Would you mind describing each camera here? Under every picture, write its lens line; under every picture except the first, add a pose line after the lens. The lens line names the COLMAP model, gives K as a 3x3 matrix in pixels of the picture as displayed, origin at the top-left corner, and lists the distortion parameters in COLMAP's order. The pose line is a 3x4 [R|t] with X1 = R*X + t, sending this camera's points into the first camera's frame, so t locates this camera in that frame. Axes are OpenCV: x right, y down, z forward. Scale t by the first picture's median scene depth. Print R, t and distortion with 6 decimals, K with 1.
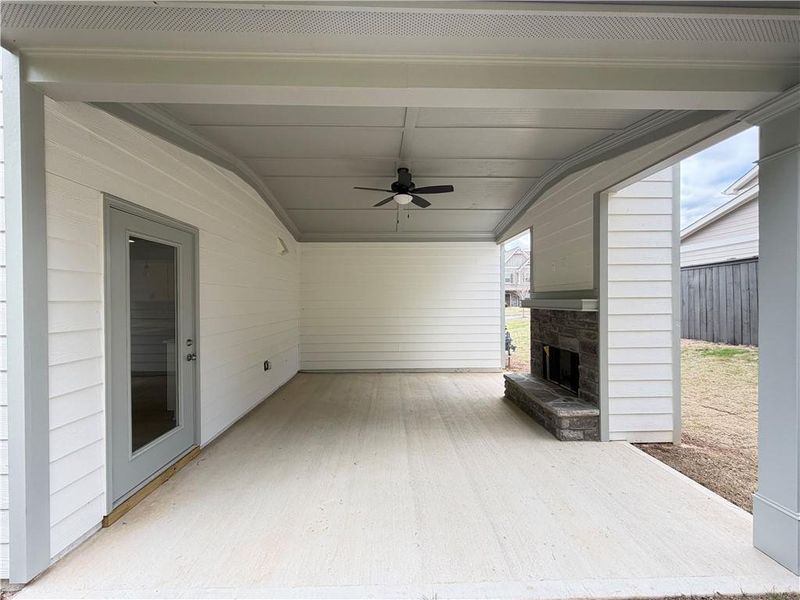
lens RADIAL K [[319.2, 0, 400.0], [0, 319.2, 300.0], [0, 0, 1]] dist [-0.000579, 0.000002]
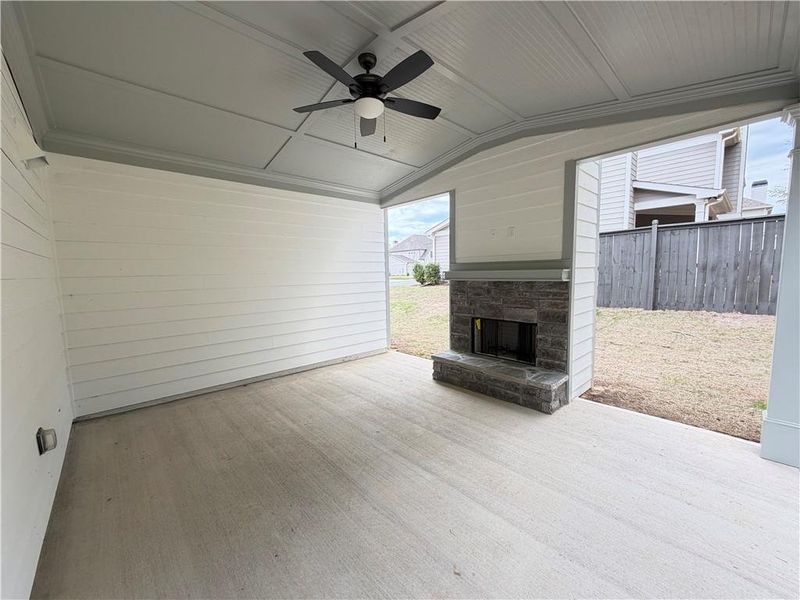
lens RADIAL K [[319.2, 0, 400.0], [0, 319.2, 300.0], [0, 0, 1]] dist [-0.000579, 0.000002]
pose [[0.755829, -0.065759, 0.651458, -0.413910], [0.013636, 0.996309, 0.084749, 0.002069], [-0.654627, -0.055173, 0.753936, 0.524959]]
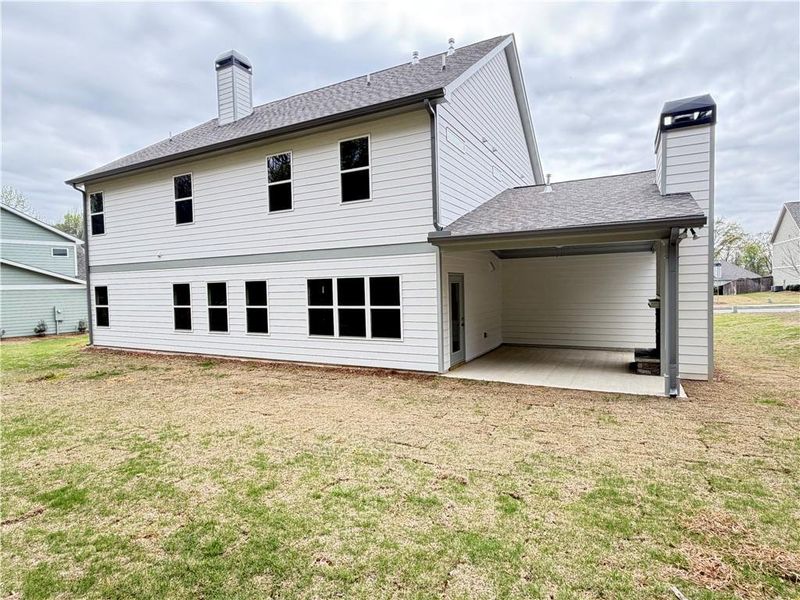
lens RADIAL K [[437.0, 0, 400.0], [0, 437.0, 300.0], [0, 0, 1]] dist [0.000868, 0.000112]
pose [[0.871925, 0.003673, -0.489626, 0.483734], [0.016024, 0.999222, 0.036032, -0.120080], [0.489377, -0.039263, 0.871188, -1.804327]]
